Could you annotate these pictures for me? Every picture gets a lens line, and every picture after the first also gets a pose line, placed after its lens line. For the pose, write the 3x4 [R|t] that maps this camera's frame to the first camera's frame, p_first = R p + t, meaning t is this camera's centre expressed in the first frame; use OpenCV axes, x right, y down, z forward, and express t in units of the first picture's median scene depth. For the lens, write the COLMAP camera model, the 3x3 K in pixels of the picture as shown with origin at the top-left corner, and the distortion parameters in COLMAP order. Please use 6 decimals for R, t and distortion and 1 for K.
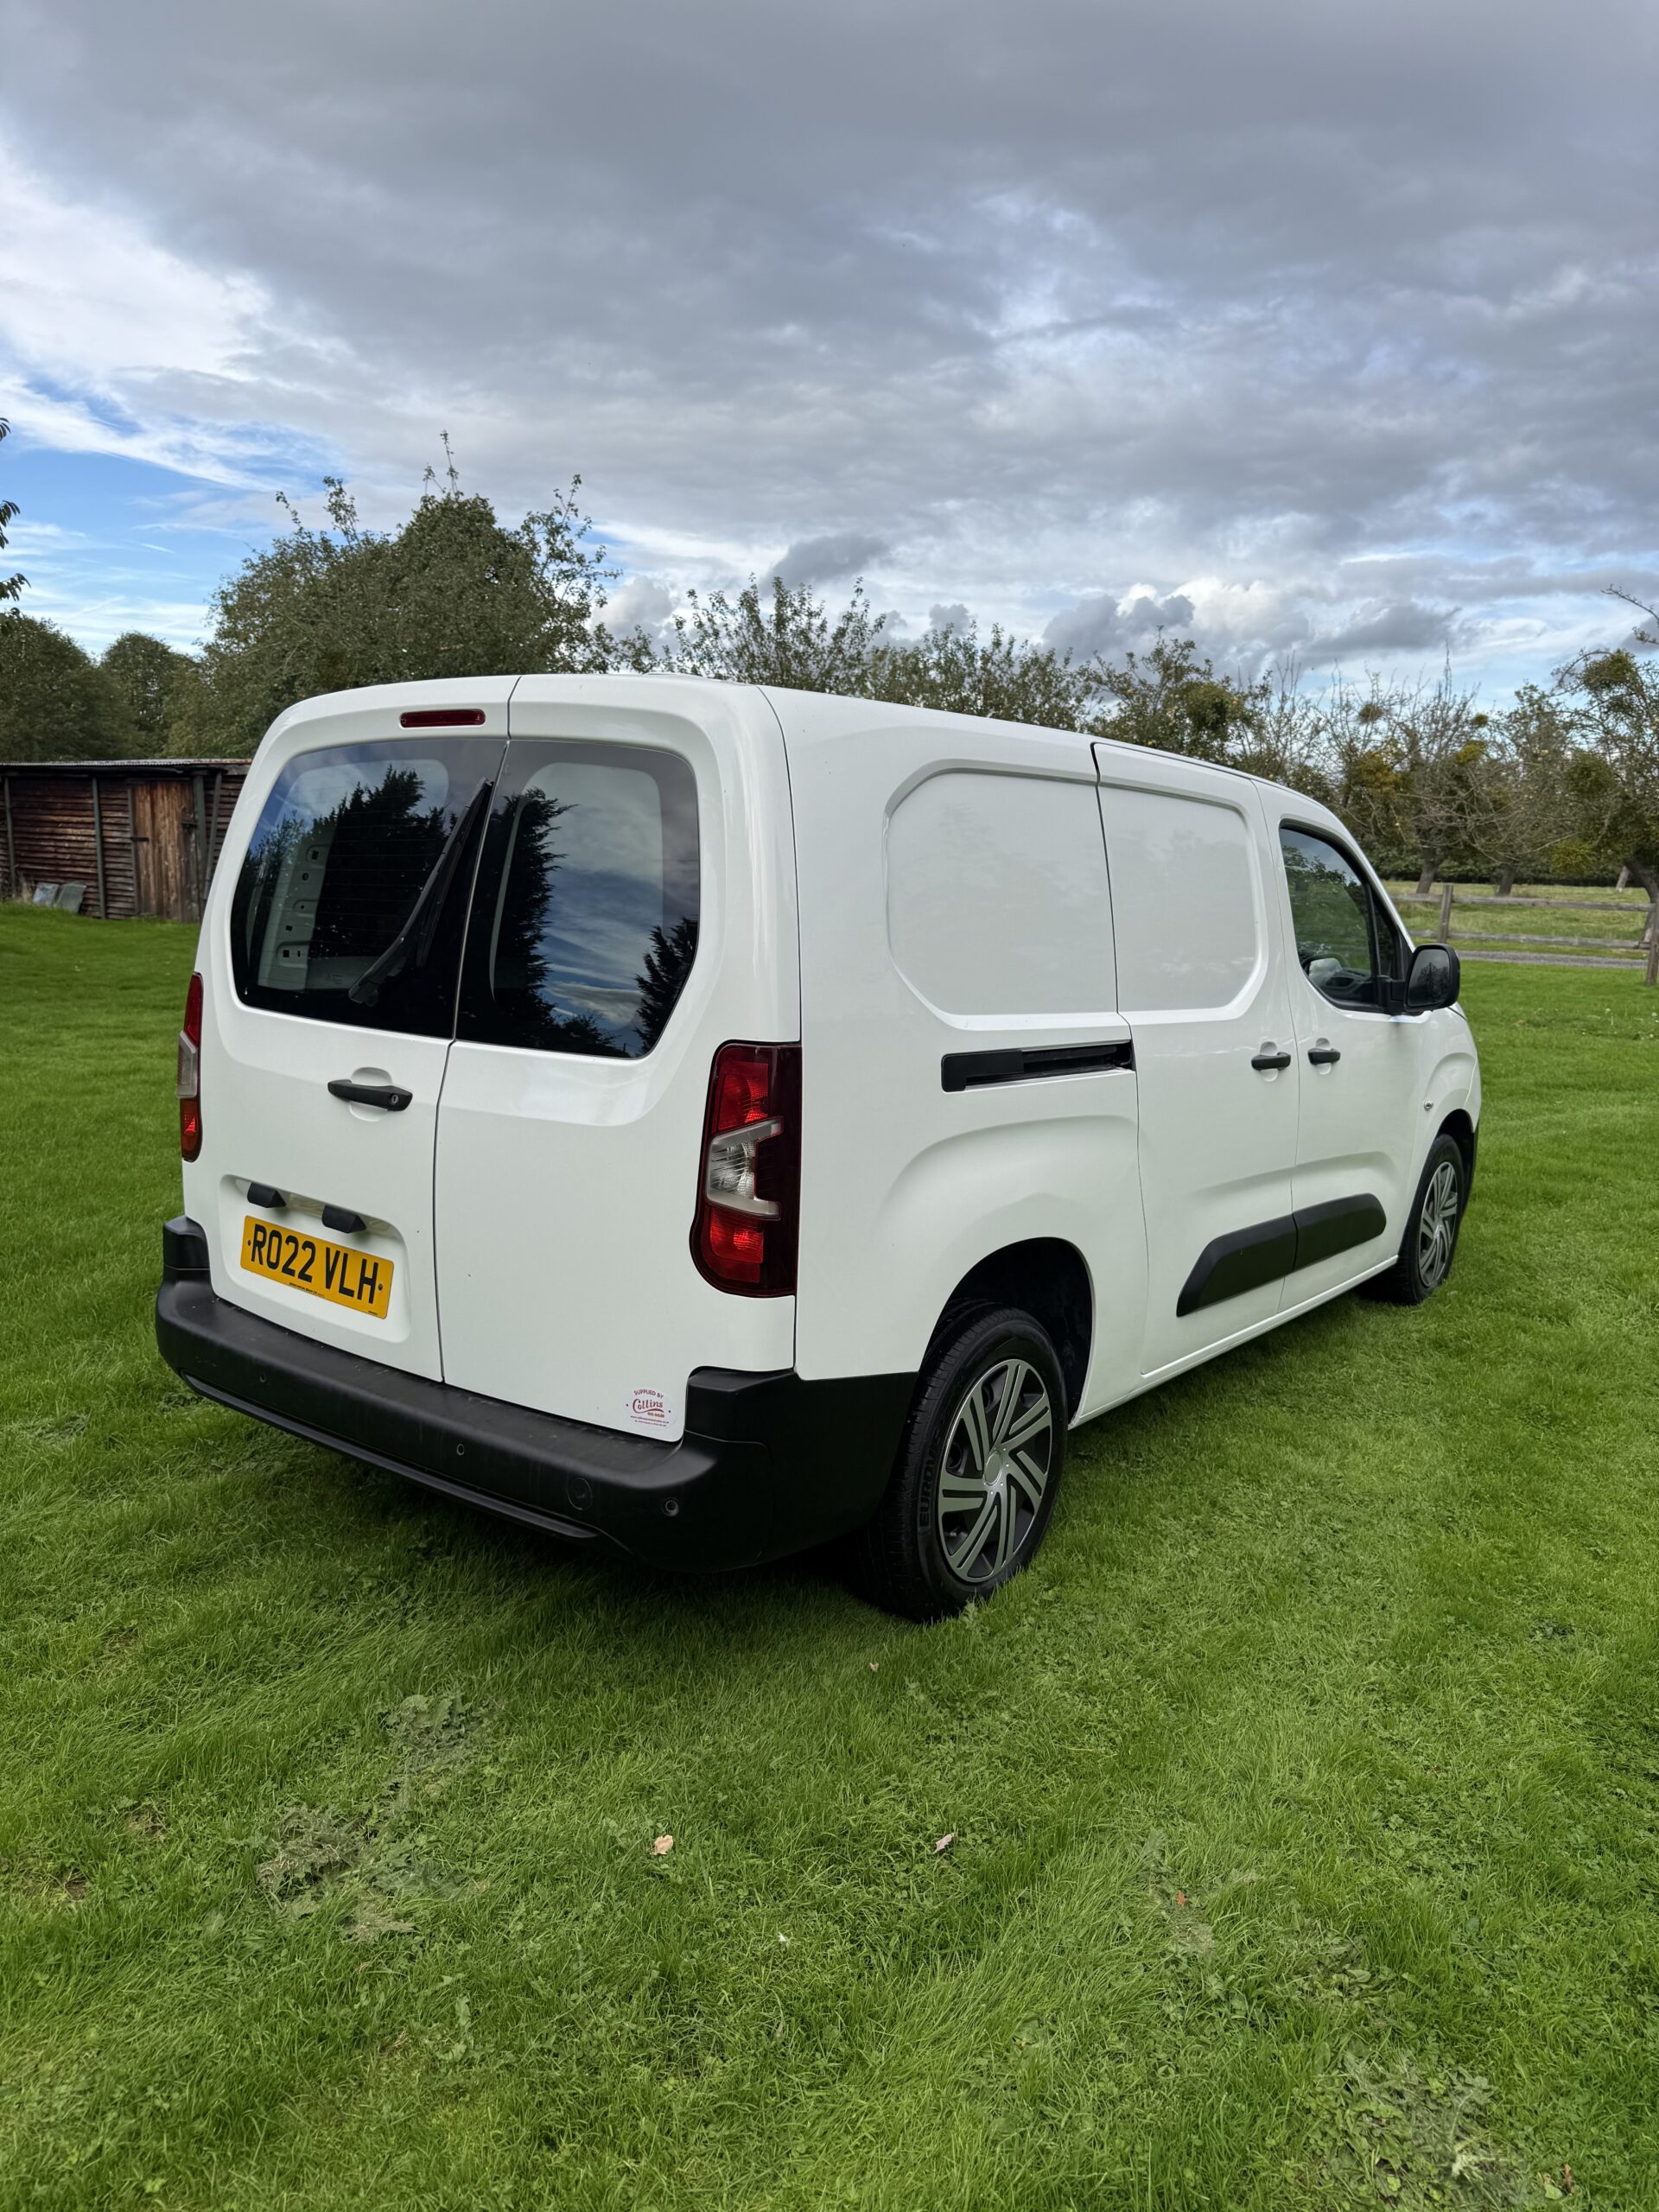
lens RADIAL K [[1566.7, 0, 806.2], [0, 1566.7, 1148.3], [0, 0, 1]] dist [0.048845, -0.064315]
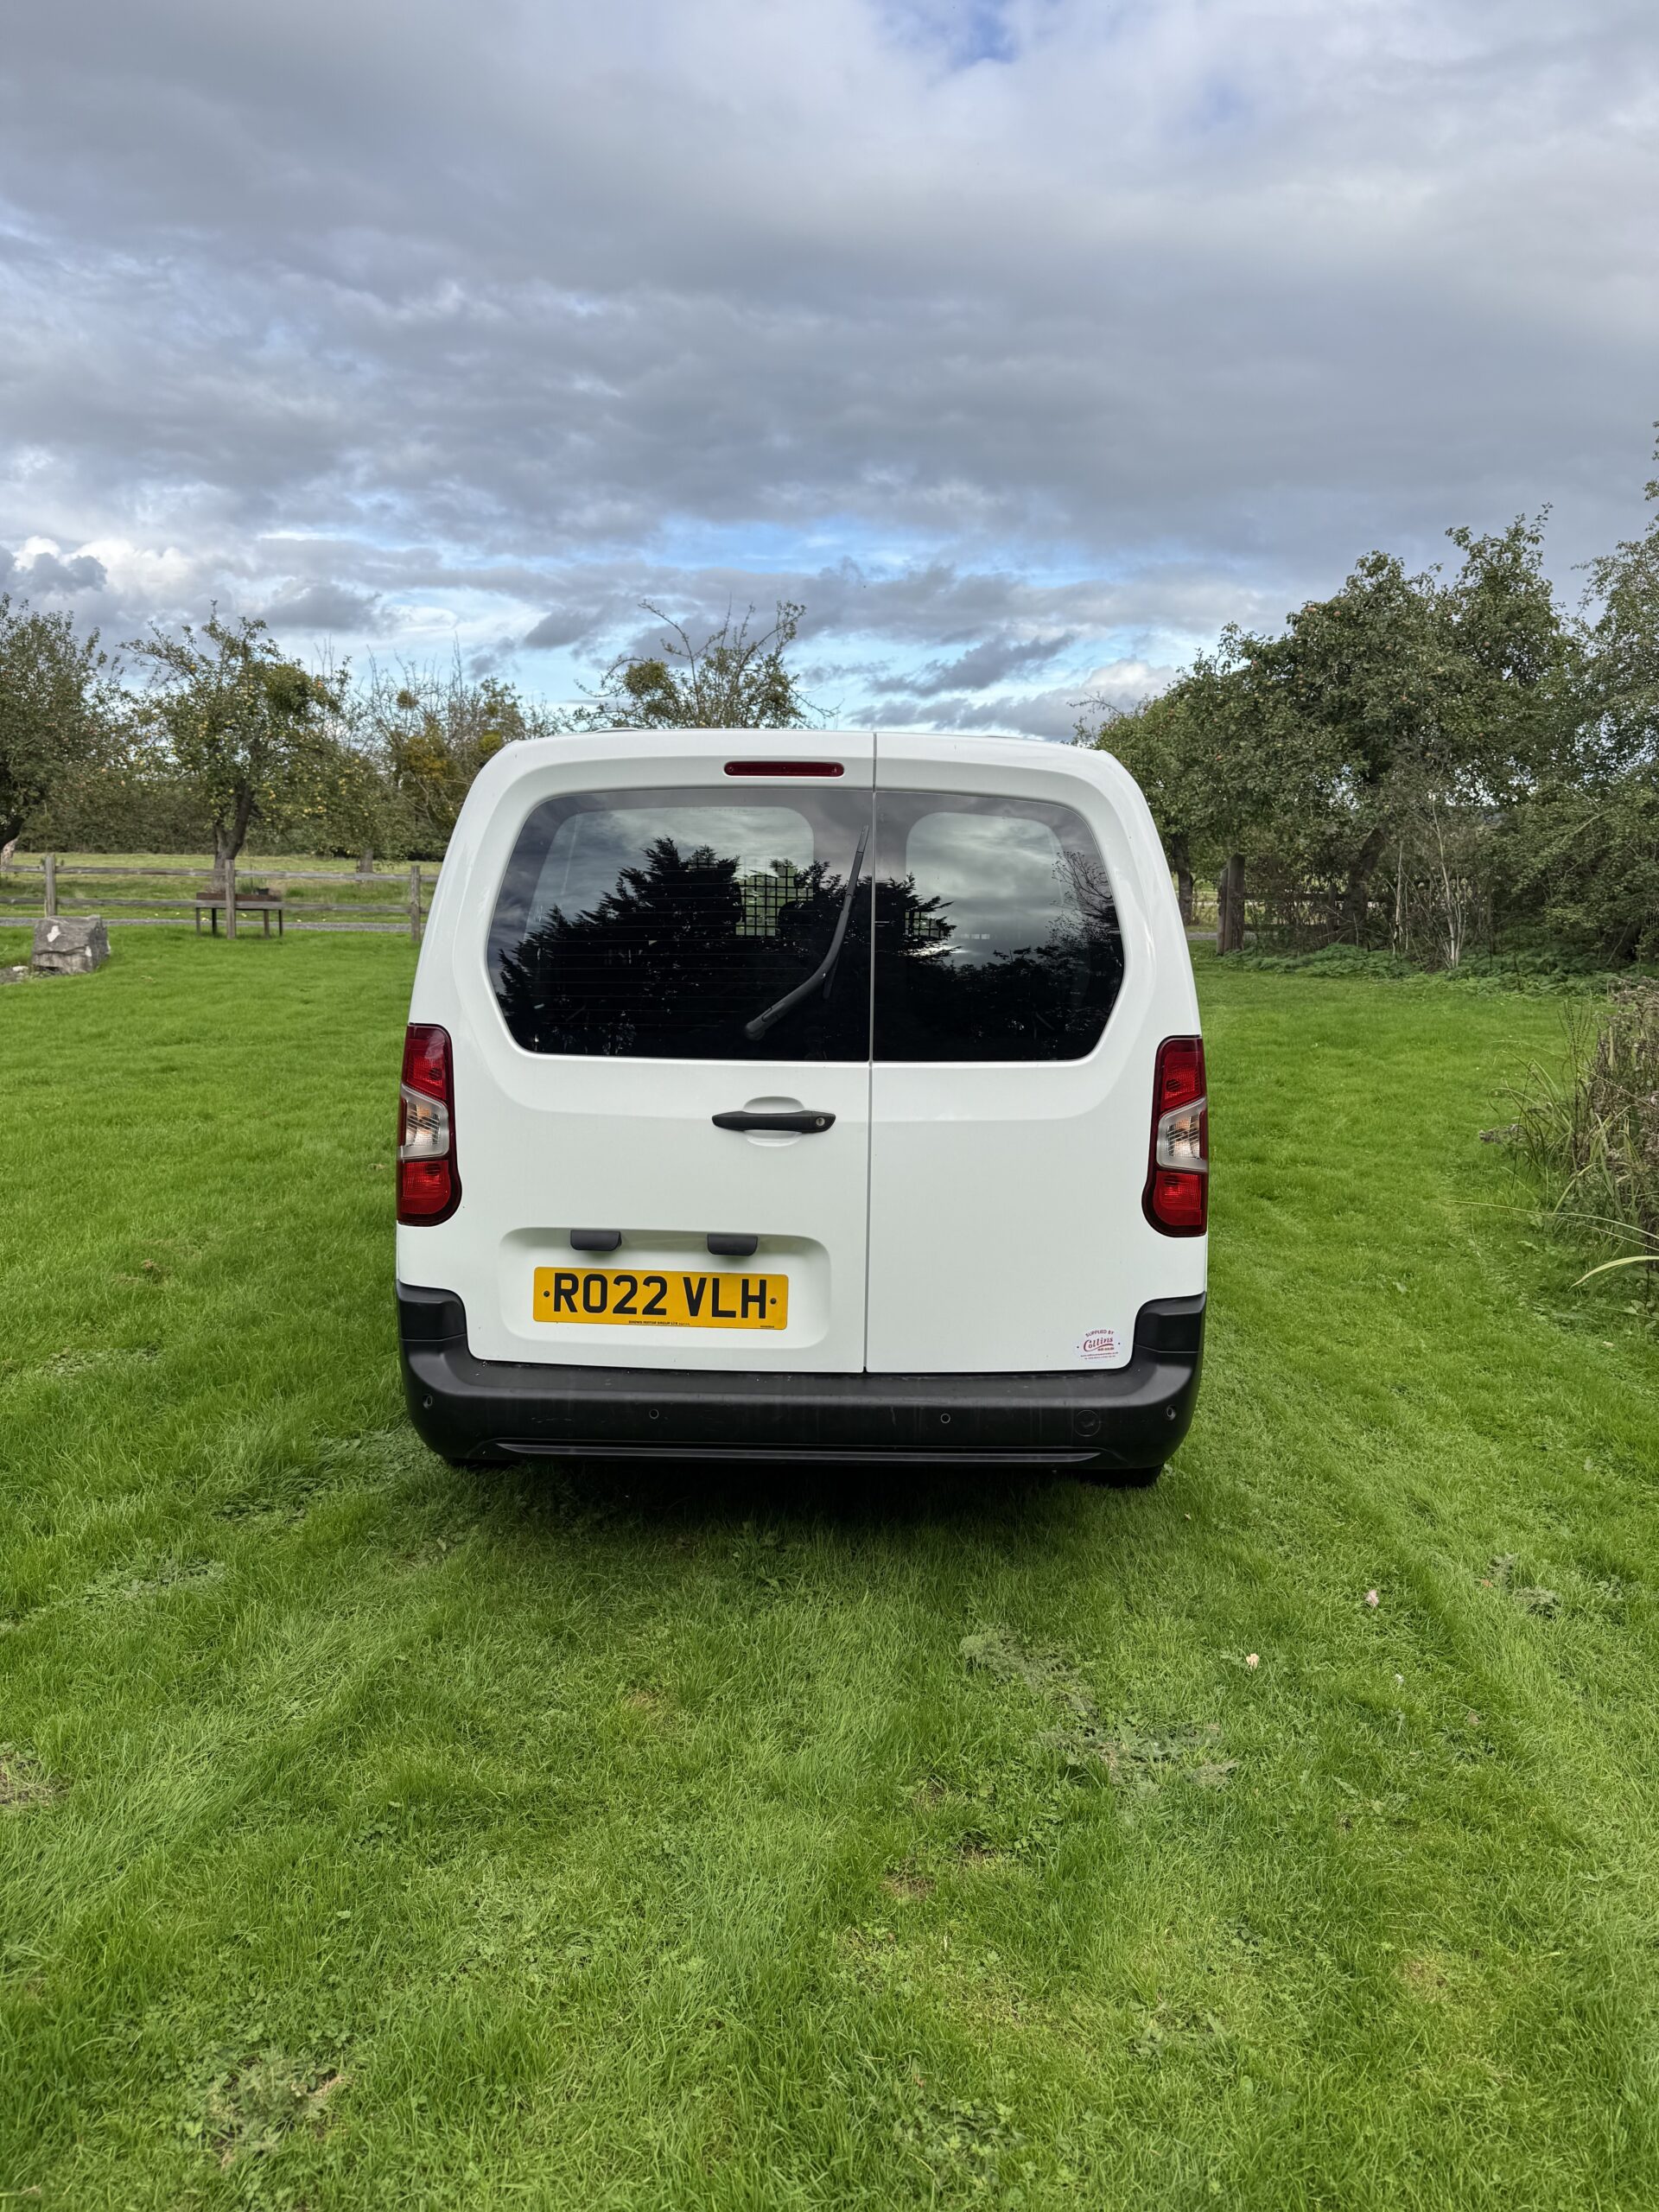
lens RADIAL K [[1566.7, 0, 806.2], [0, 1566.7, 1148.3], [0, 0, 1]] dist [0.048845, -0.064315]
pose [[0.805606, -0.126605, 0.578766, -0.113909], [0.118669, 0.991585, 0.051730, -0.008938], [-0.580445, 0.027008, 0.813852, 0.015787]]
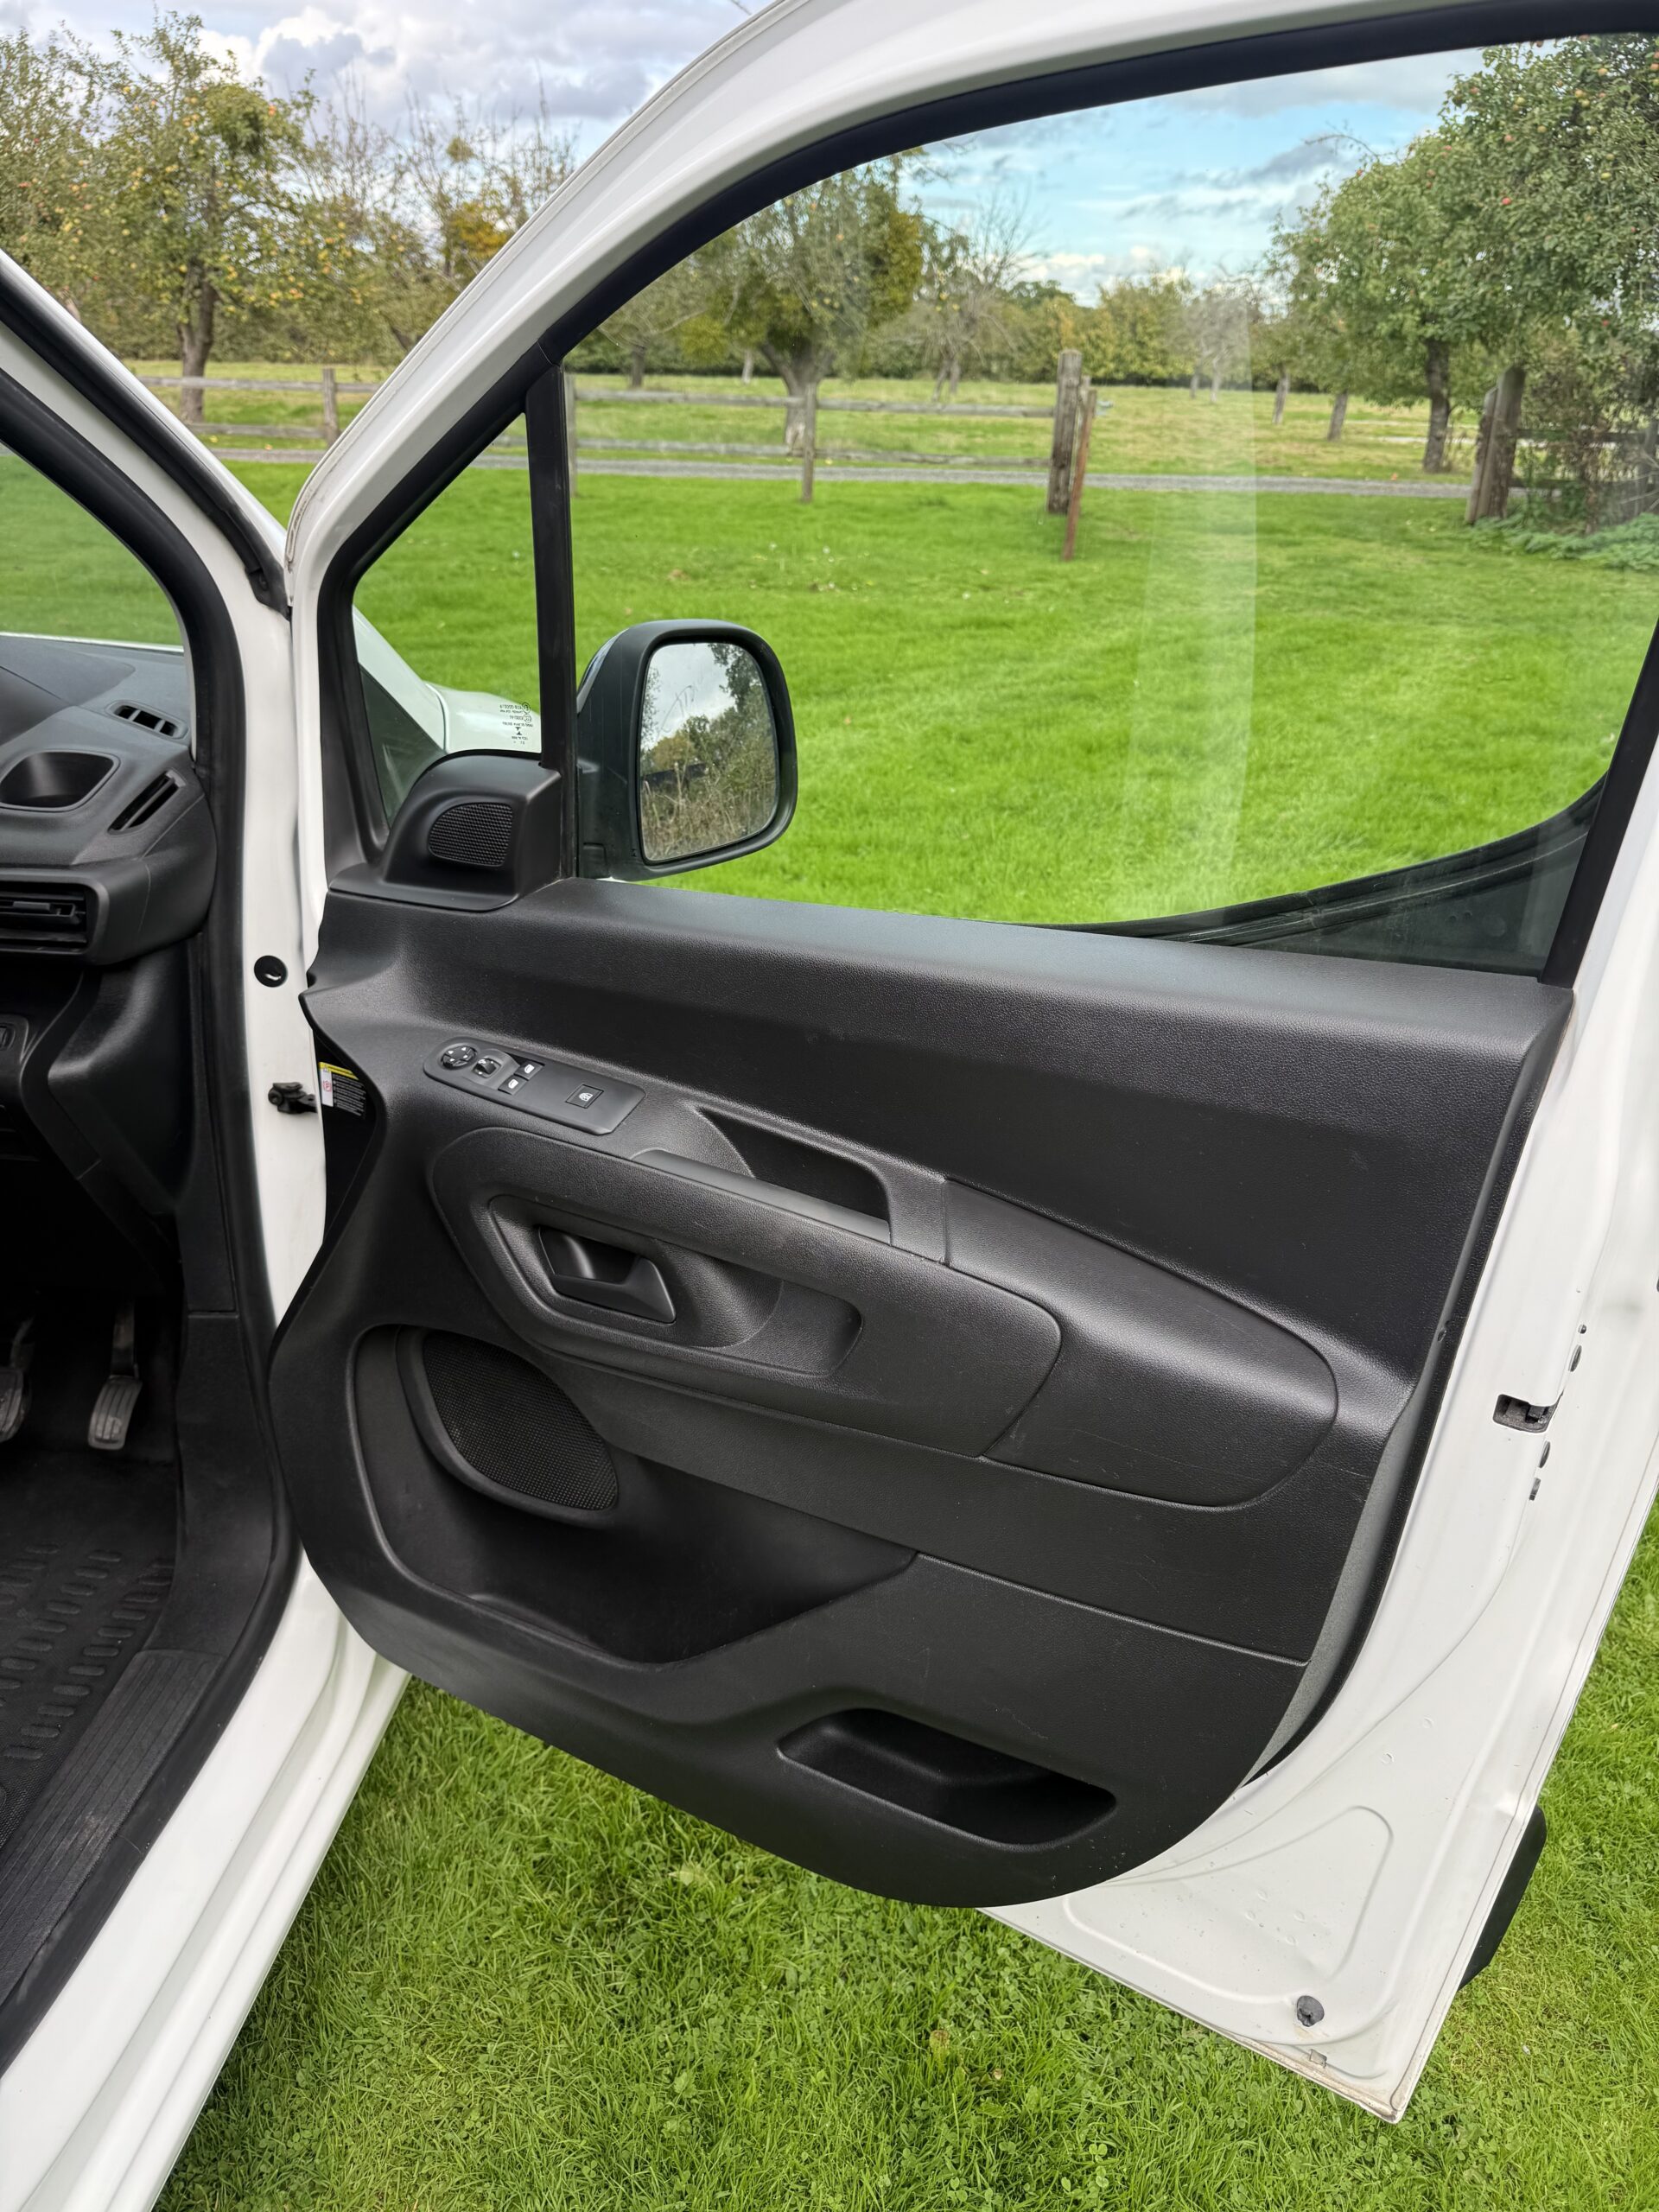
lens RADIAL K [[1591.4, 0, 829.5], [0, 1591.4, 1106.0], [0, 0, 1]] dist [0.000304, 0.002635]
pose [[0.867280, -0.215824, 0.448604, 0.072284], [0.091753, 0.954997, 0.282067, -0.026492], [-0.489292, -0.203470, 0.848053, 0.160412]]
